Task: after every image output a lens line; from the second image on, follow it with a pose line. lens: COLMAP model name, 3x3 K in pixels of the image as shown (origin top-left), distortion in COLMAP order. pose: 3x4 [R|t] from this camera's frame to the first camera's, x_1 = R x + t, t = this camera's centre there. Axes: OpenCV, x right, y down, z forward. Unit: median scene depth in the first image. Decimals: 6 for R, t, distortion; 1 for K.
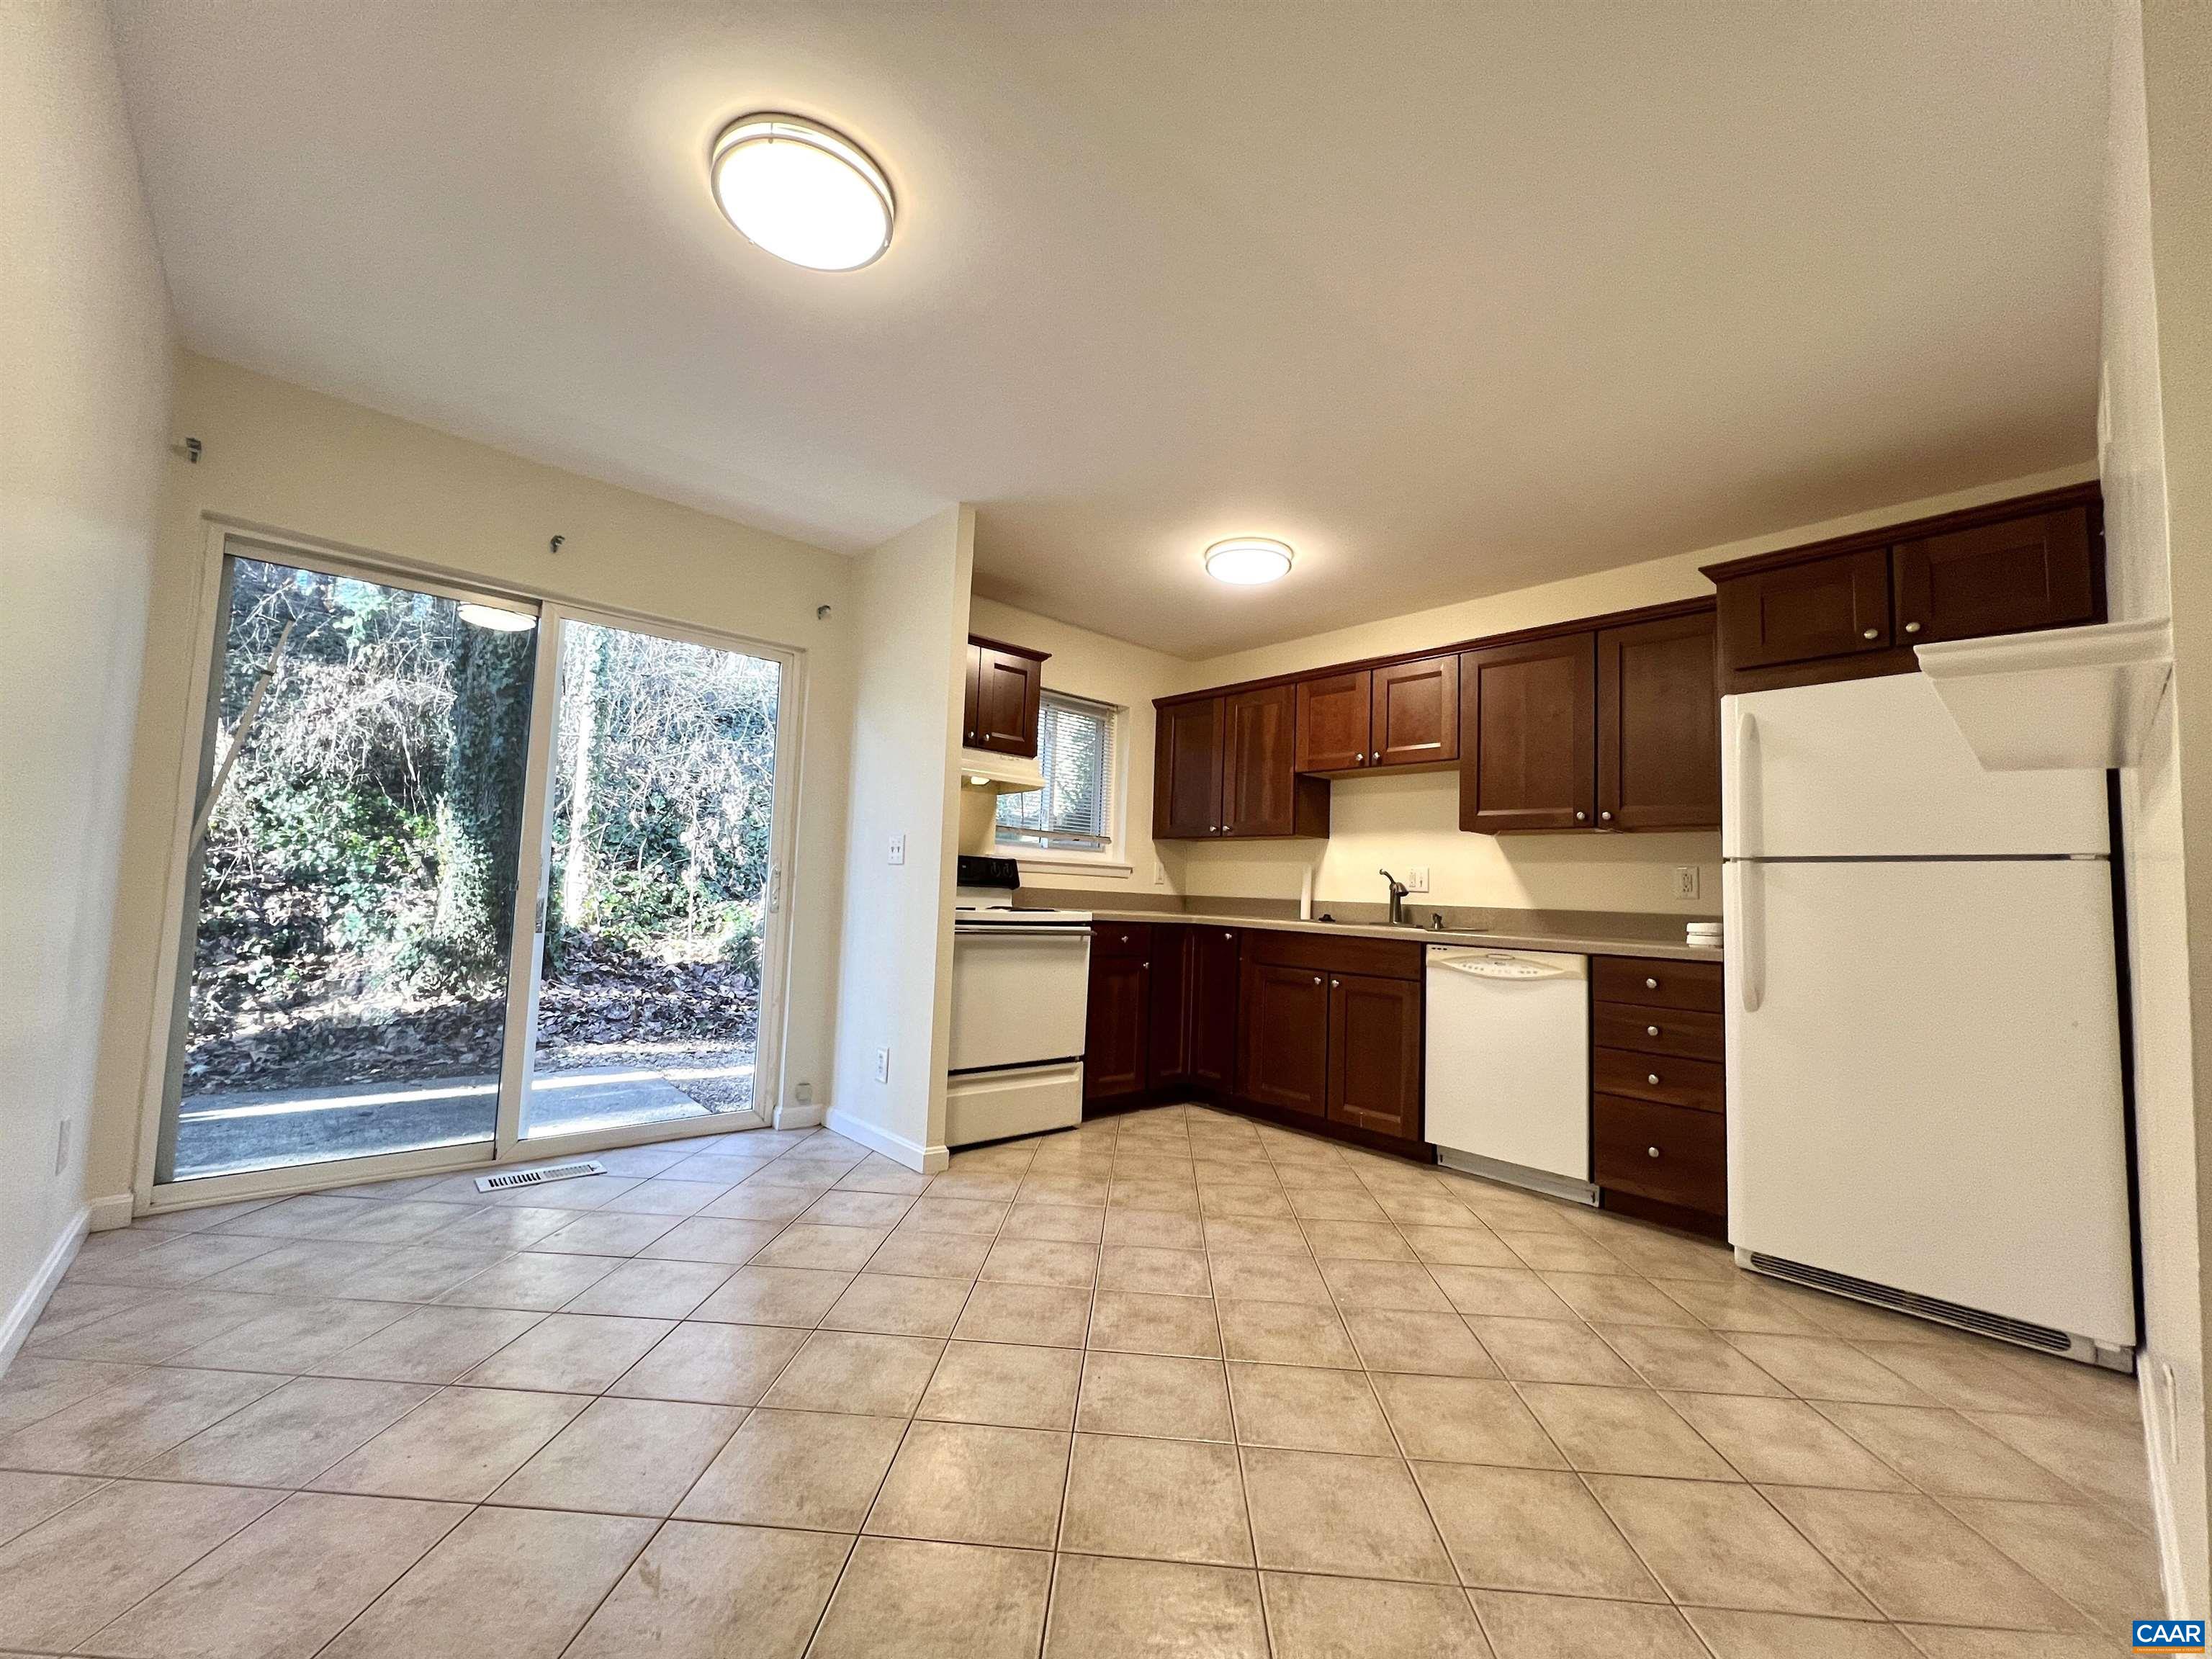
lens RADIAL K [[895.4, 0, 1106.0], [0, 895.4, 829.5], [0, 0, 1]] dist [0.013139, -0.000005]
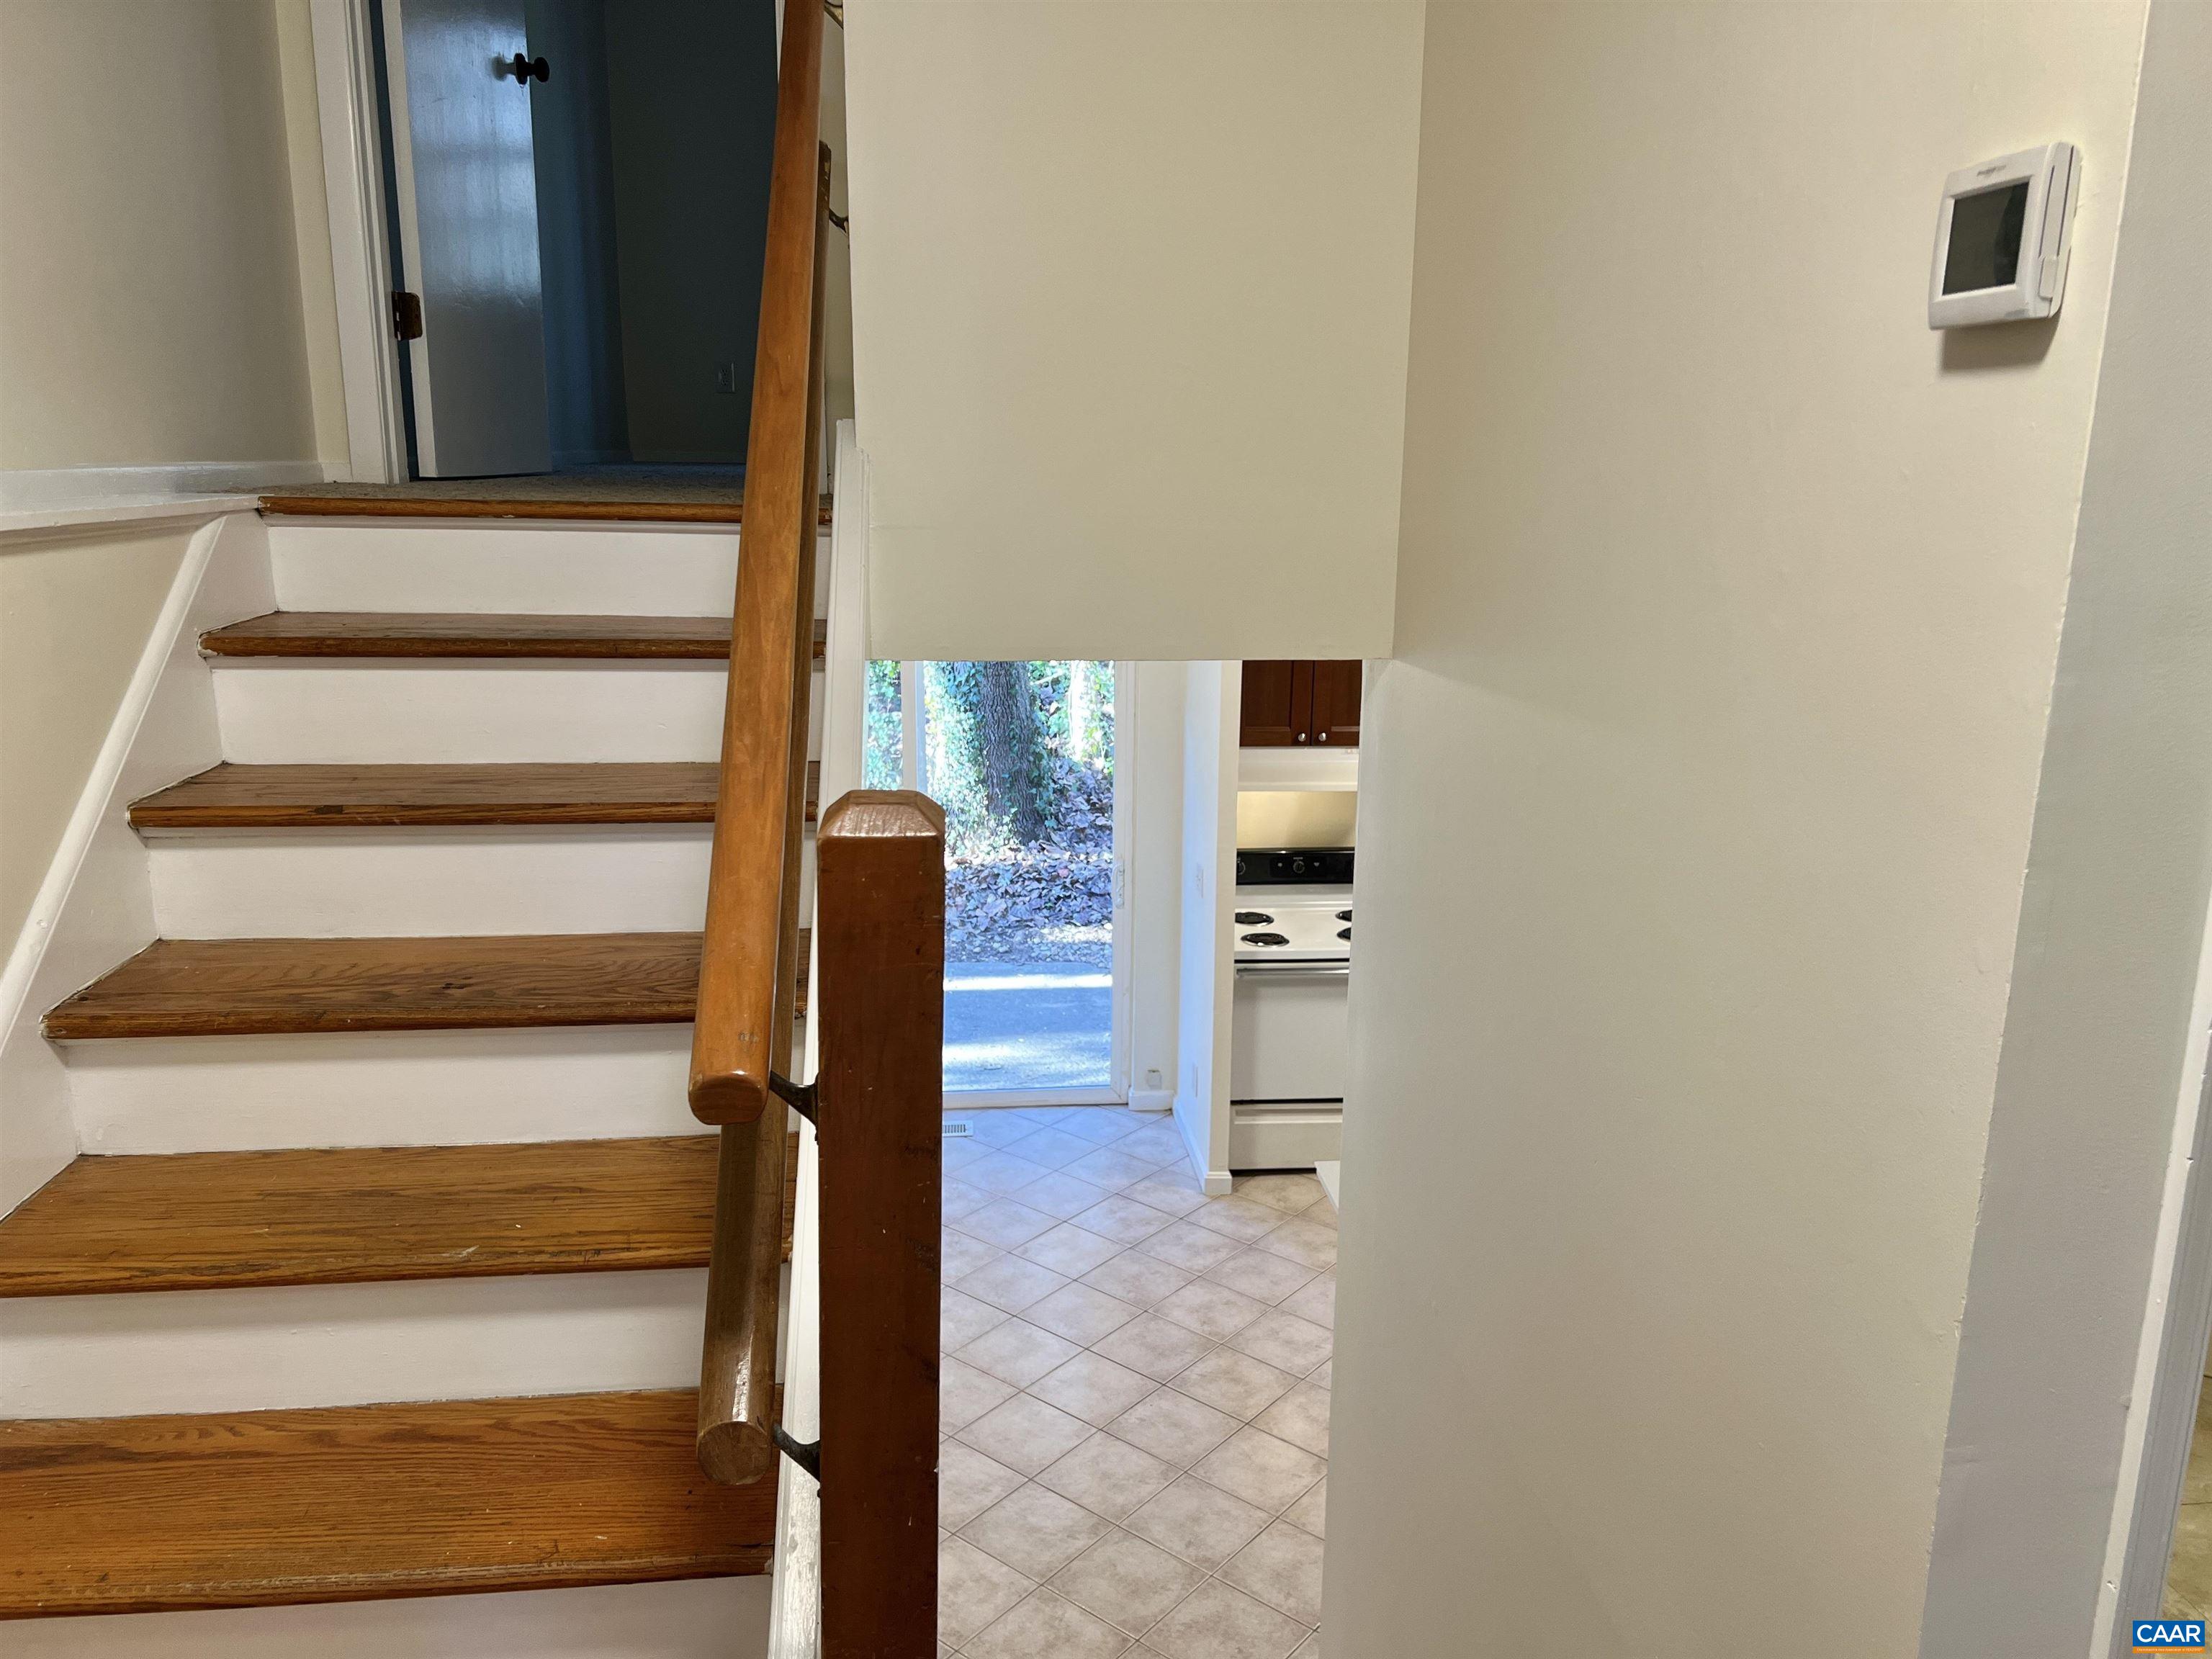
lens RADIAL K [[1662.3, 0, 1106.0], [0, 1662.3, 829.5], [0, 0, 1]] dist [0.010895, 0.001118]
pose [[0.810019, 0.109930, -0.576008, 0.425251], [0.058338, 0.962292, 0.265691, -0.304687], [0.583495, -0.248818, 0.773061, -0.266471]]
